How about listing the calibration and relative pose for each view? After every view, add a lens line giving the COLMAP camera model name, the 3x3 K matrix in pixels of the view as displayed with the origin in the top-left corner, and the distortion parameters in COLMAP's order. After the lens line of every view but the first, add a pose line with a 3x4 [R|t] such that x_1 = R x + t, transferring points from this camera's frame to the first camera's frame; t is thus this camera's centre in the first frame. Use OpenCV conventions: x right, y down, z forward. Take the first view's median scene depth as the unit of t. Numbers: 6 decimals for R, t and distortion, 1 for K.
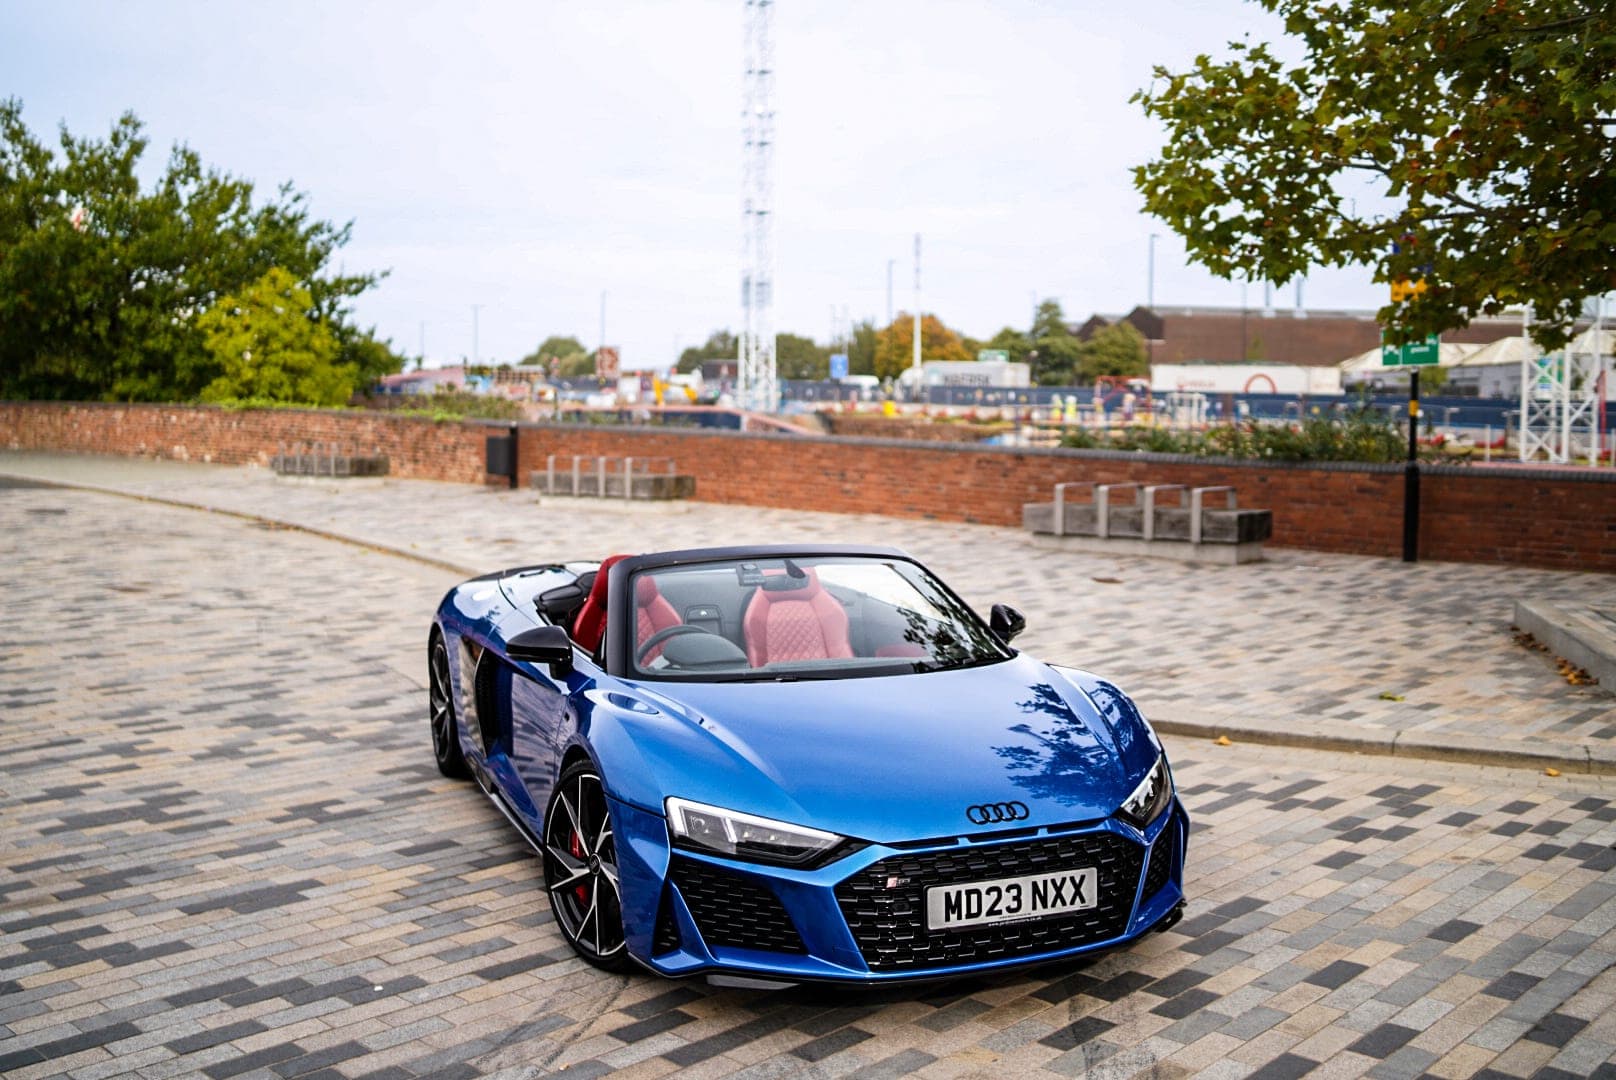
lens RADIAL K [[1561.2, 0, 808.0], [0, 1561.2, 540.0], [0, 0, 1]] dist [-0.100587, 0.104163]
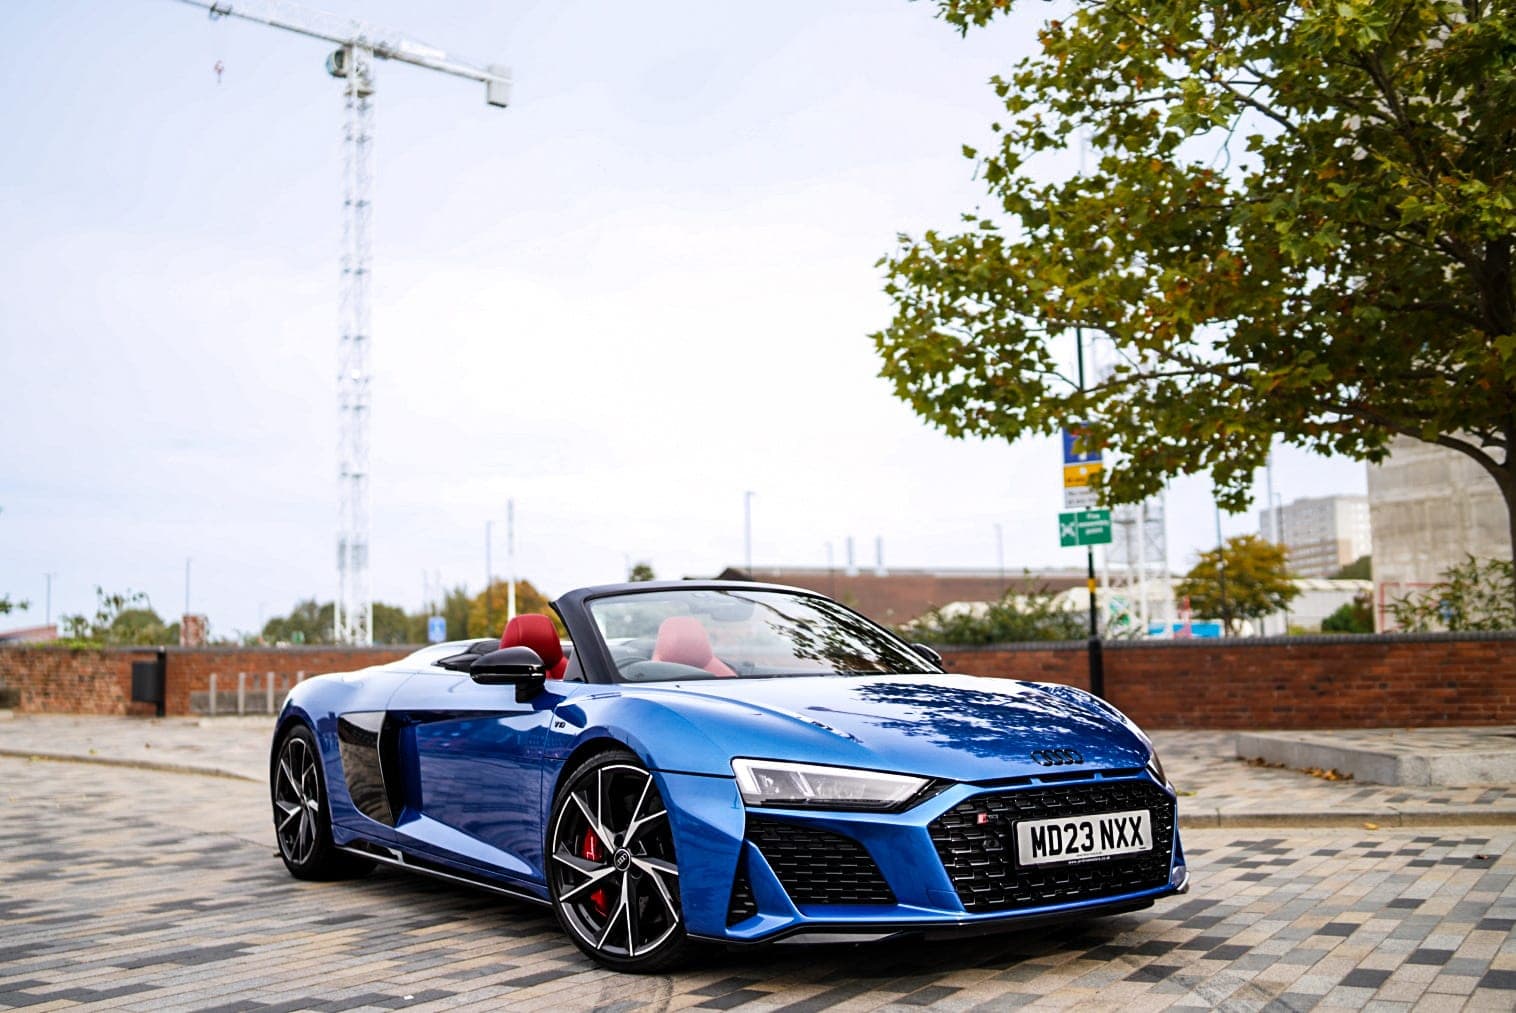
lens RADIAL K [[1562.0, 0, 709.2], [0, 1562.0, 540.6], [0, 0, 1]] dist [-0.089568, 0.031397]
pose [[0.980071, -0.006631, 0.198535, -0.109019], [0.040253, 0.985338, -0.165799, 0.070462], [-0.194525, 0.170487, 0.965968, 0.014485]]
